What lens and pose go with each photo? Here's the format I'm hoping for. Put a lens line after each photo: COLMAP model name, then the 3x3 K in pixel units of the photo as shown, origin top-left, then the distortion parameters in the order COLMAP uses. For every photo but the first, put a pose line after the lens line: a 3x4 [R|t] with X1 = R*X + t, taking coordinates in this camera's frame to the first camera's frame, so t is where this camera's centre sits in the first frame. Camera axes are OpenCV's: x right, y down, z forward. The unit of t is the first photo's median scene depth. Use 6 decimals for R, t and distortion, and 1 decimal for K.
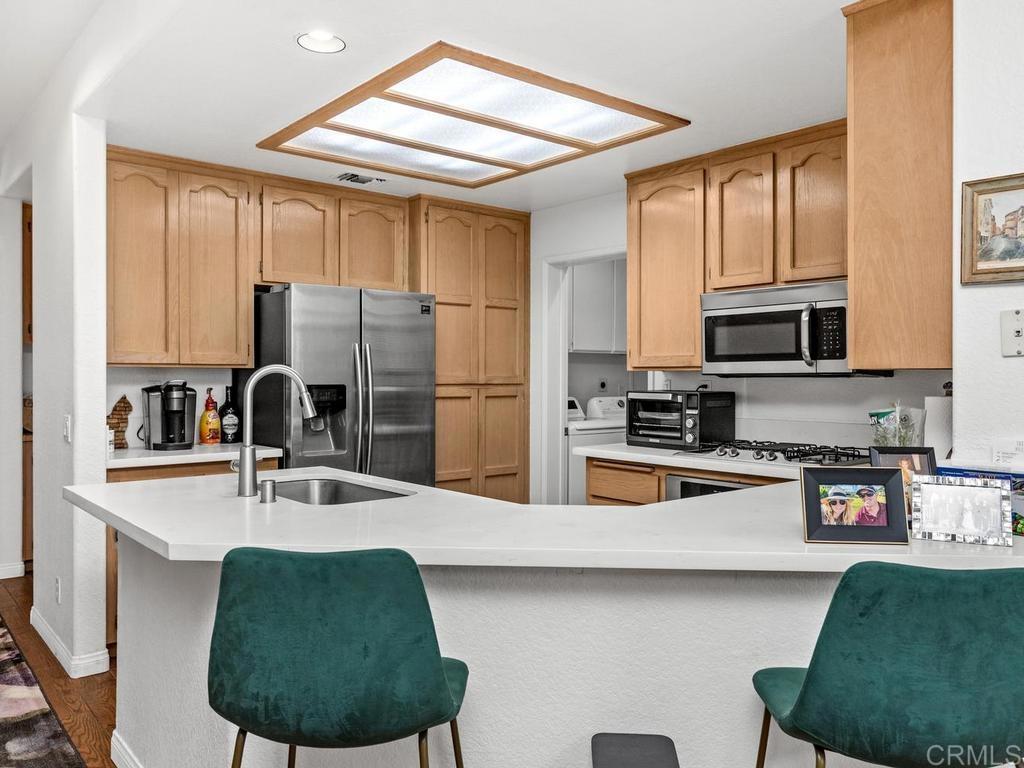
lens RADIAL K [[787.9, 0, 509.3], [0, 787.9, 376.0], [0, 0, 1]] dist [-0.005673, -0.000773]
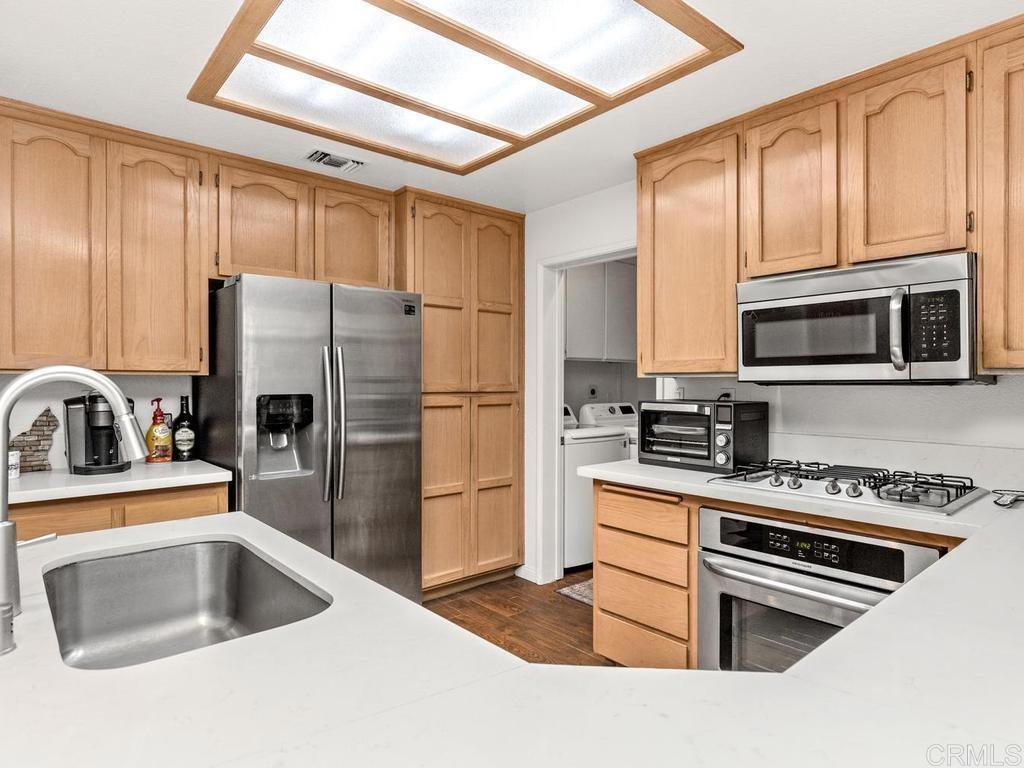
lens RADIAL K [[591.9, 0, 513.2], [0, 591.9, 383.3], [0, 0, 1]] dist [-0.001150, -0.000642]
pose [[0.999866, -0.001981, 0.016277, 0.000403], [0.001972, 0.999998, 0.000599, -0.001053], [-0.016278, -0.000567, 0.999867, 0.355736]]
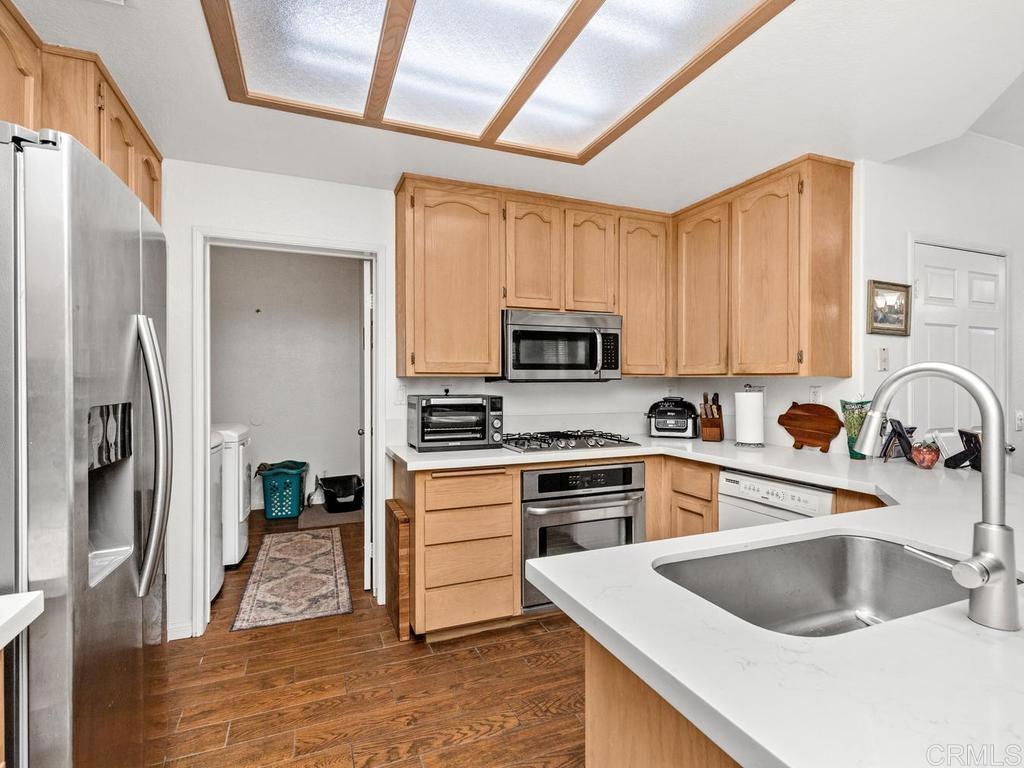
lens RADIAL K [[525.7, 0, 510.9], [0, 525.7, 384.4], [0, 0, 1]] dist [-0.001440, 0.000794]
pose [[0.289357, -0.004077, 0.957213, -0.446570], [0.003250, 0.999989, 0.003277, 0.001601], [-0.957216, 0.002163, 0.289367, 0.713936]]
